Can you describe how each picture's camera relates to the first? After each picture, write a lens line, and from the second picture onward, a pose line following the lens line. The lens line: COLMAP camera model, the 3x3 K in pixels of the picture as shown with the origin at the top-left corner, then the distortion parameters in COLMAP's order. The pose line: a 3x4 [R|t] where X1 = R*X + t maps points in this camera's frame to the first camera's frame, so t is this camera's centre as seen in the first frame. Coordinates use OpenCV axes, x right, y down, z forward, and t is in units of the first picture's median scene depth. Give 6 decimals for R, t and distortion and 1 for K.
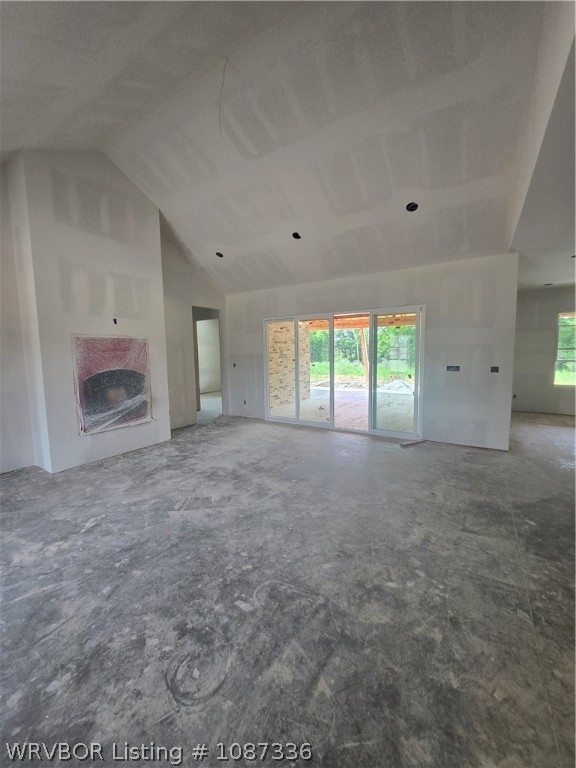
lens RADIAL K [[302.3, 0, 288.0], [0, 302.3, 384.0], [0, 0, 1]] dist [-0.002259, -0.000084]
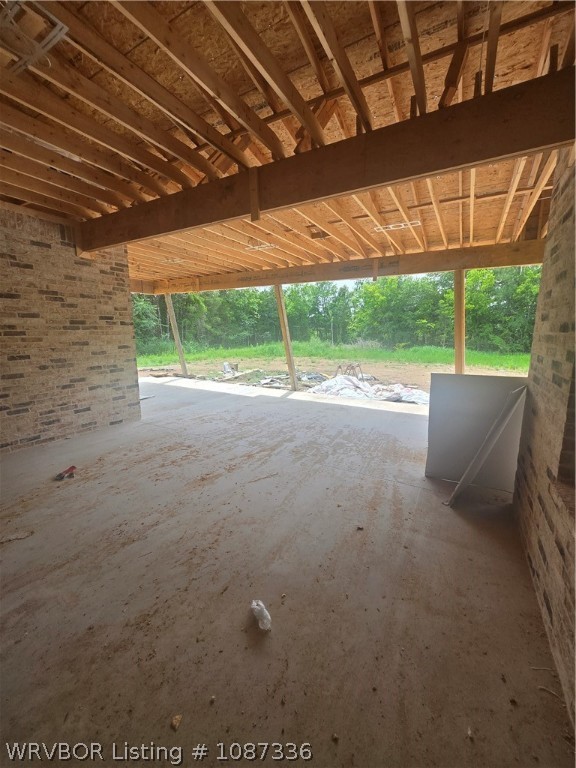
lens RADIAL K [[302.3, 0, 288.0], [0, 302.3, 384.0], [0, 0, 1]] dist [-0.002259, -0.000084]
pose [[0.999132, 0.011007, 0.040185, 0.694145], [-0.013788, 0.997479, 0.069609, -0.111585], [-0.039318, -0.070103, 0.996765, 1.199062]]
